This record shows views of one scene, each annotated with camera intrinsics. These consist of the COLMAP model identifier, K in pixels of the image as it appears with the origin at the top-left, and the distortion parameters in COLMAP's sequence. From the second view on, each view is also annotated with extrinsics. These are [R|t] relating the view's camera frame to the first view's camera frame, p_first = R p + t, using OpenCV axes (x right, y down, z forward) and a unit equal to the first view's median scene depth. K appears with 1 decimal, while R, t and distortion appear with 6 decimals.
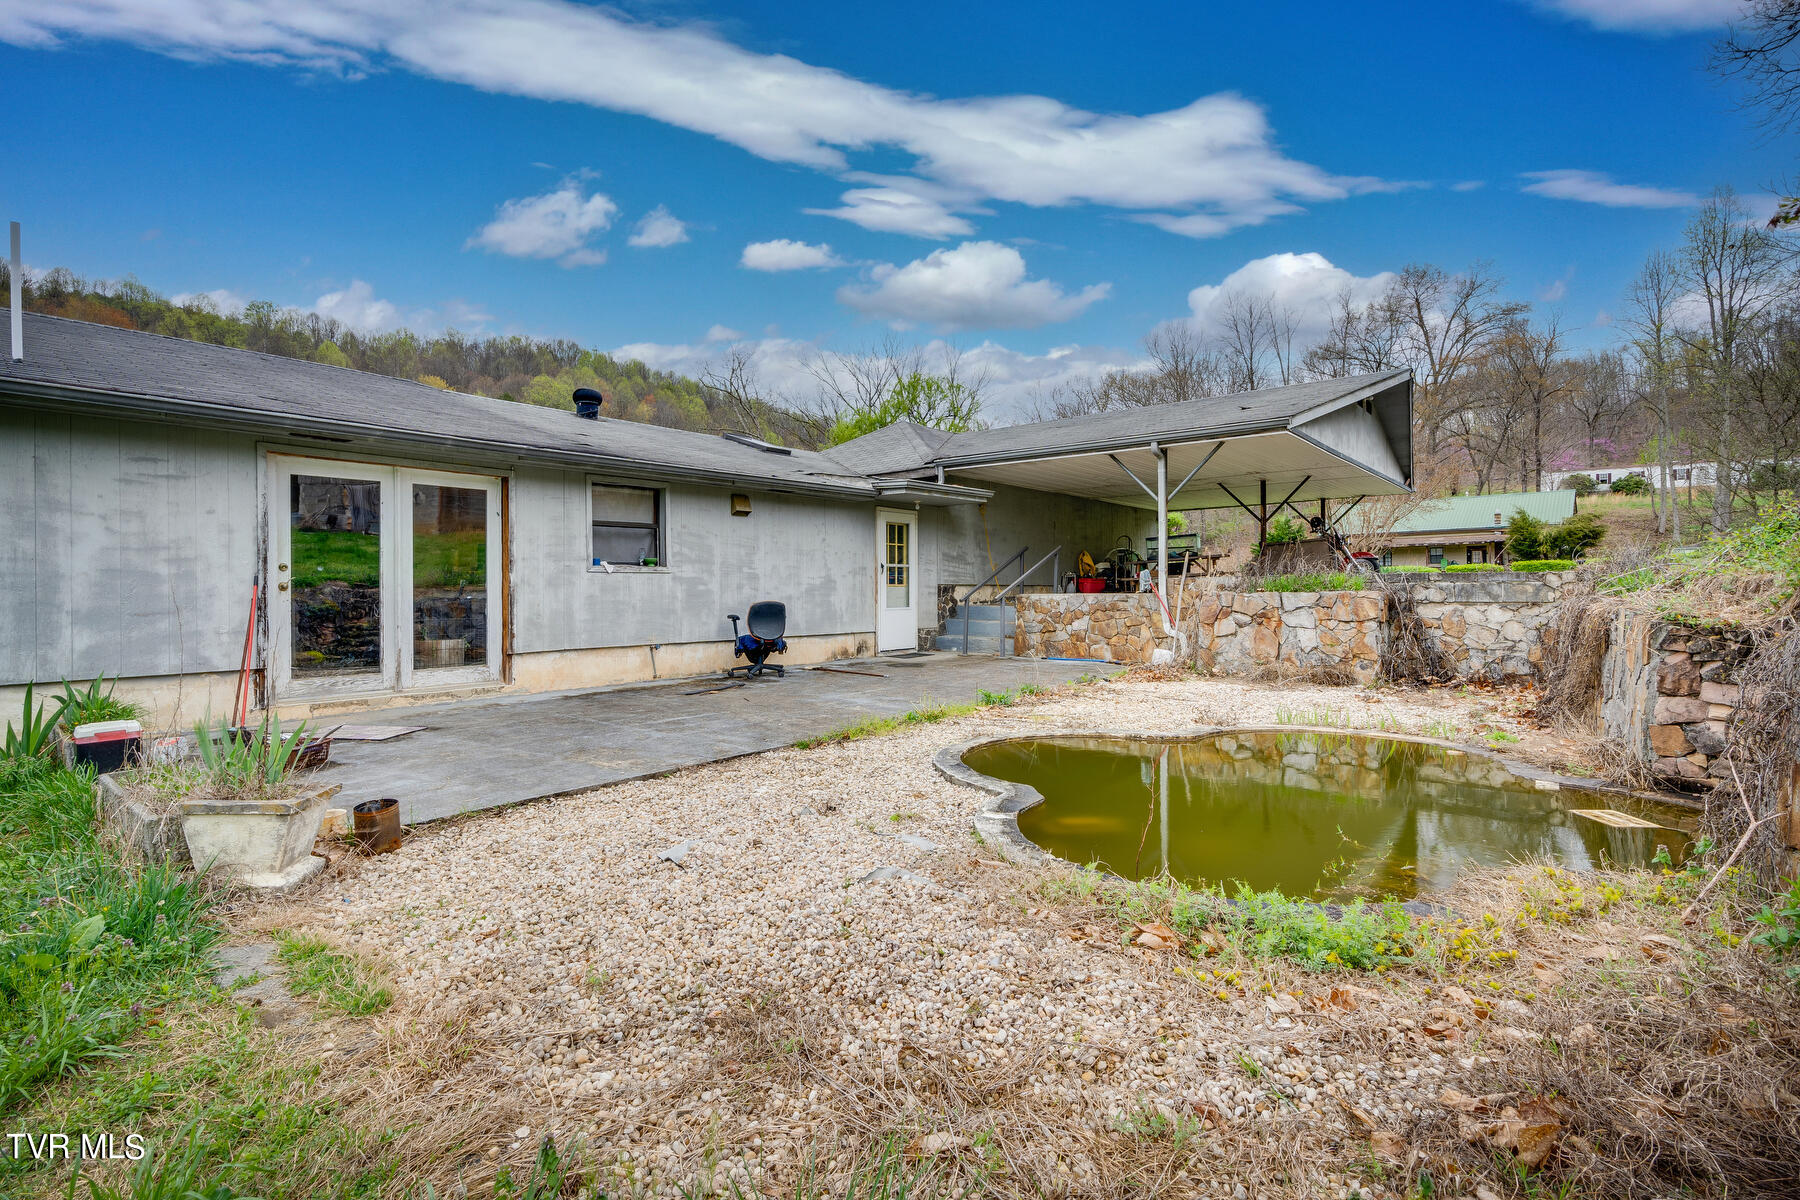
lens RADIAL K [[821.1, 0, 907.8], [0, 821.1, 601.7], [0, 0, 1]] dist [-0.001462, 0.000376]
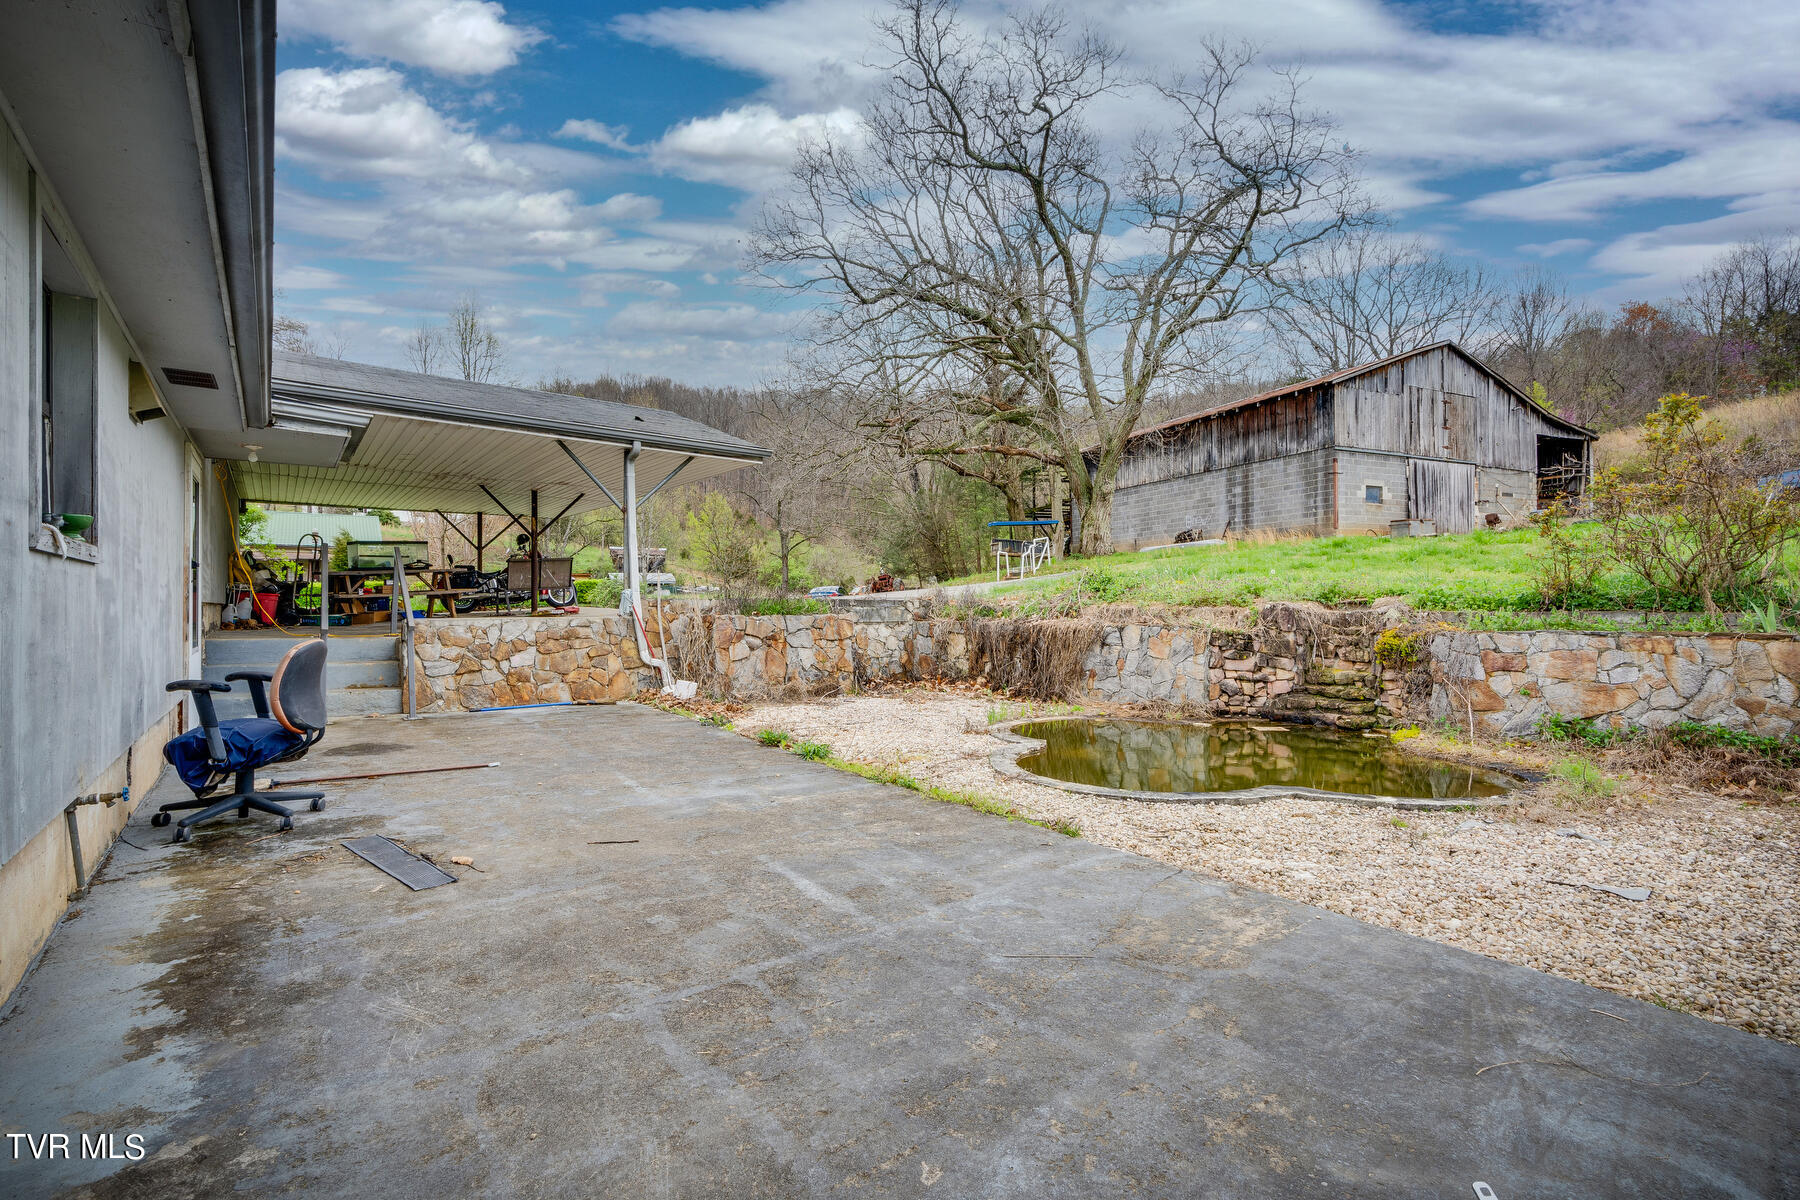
lens RADIAL K [[821.1, 0, 907.8], [0, 821.1, 601.7], [0, 0, 1]] dist [-0.001462, 0.000376]
pose [[0.209168, 0.010703, 0.977821, -0.533452], [0.010859, 0.999853, -0.013267, -0.012717], [-0.977819, 0.013394, 0.209021, 0.604798]]
